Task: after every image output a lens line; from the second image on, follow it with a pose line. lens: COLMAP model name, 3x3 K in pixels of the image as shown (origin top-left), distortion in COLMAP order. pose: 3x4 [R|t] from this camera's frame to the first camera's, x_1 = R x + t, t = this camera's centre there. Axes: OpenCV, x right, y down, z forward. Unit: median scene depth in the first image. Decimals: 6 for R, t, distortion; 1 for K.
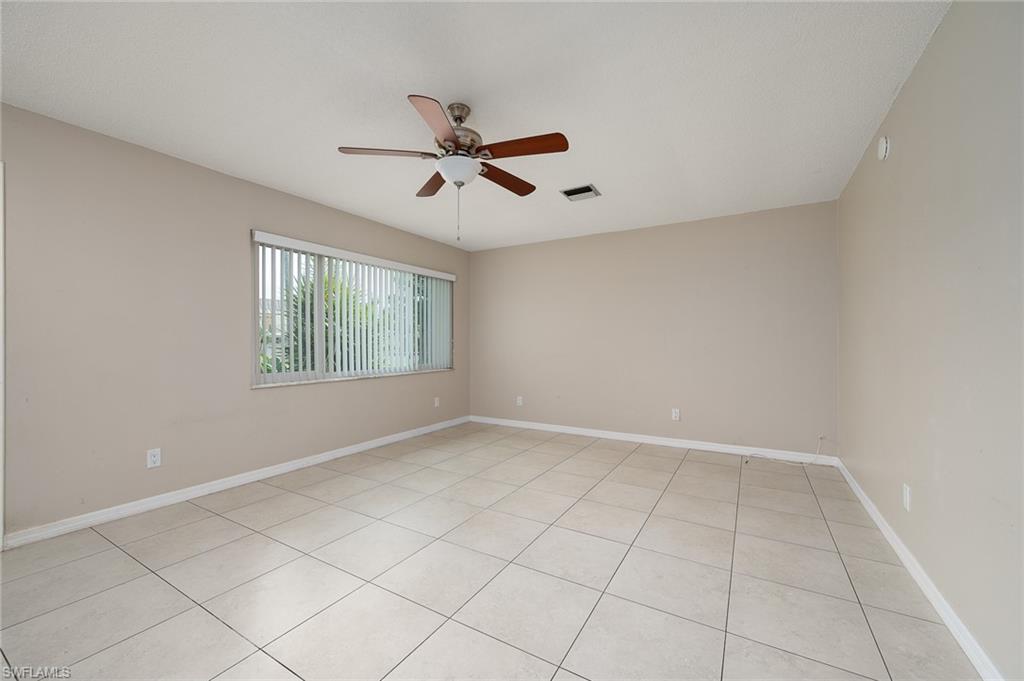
lens RADIAL K [[410.3, 0, 507.6], [0, 410.3, 334.9], [0, 0, 1]] dist [0.001053, 0.000038]
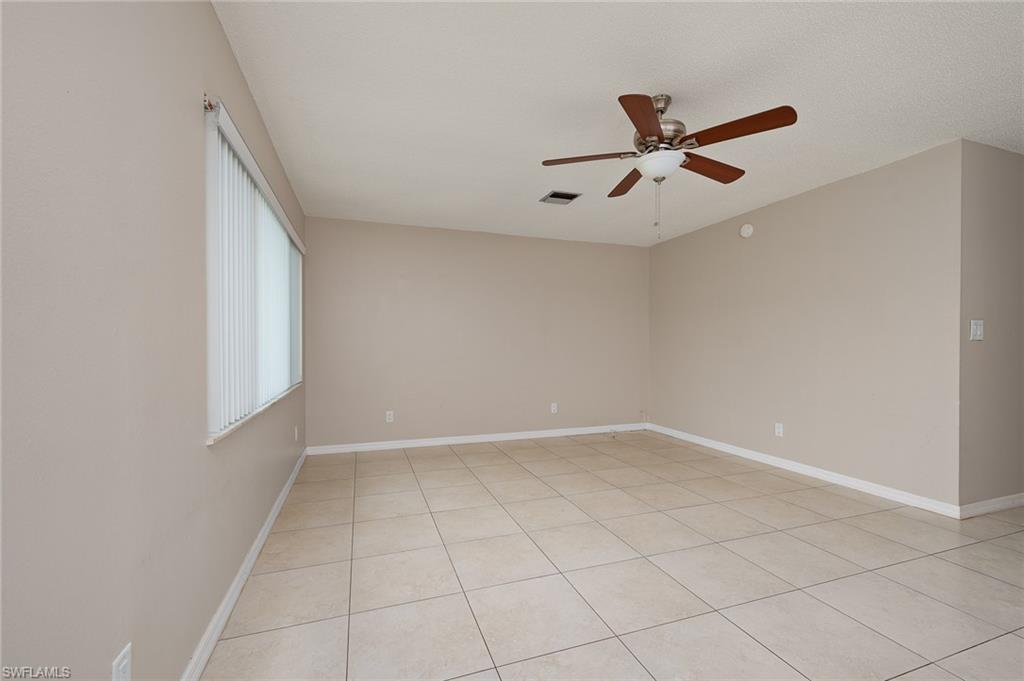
lens RADIAL K [[440.2, 0, 512.0], [0, 440.2, 340.5], [0, 0, 1]] dist [-0.003616, -0.000220]
pose [[0.649704, -0.001876, 0.760185, -0.723518], [-0.008016, 0.999924, 0.009319, -0.002580], [-0.760145, -0.012148, 0.649640, 0.372092]]
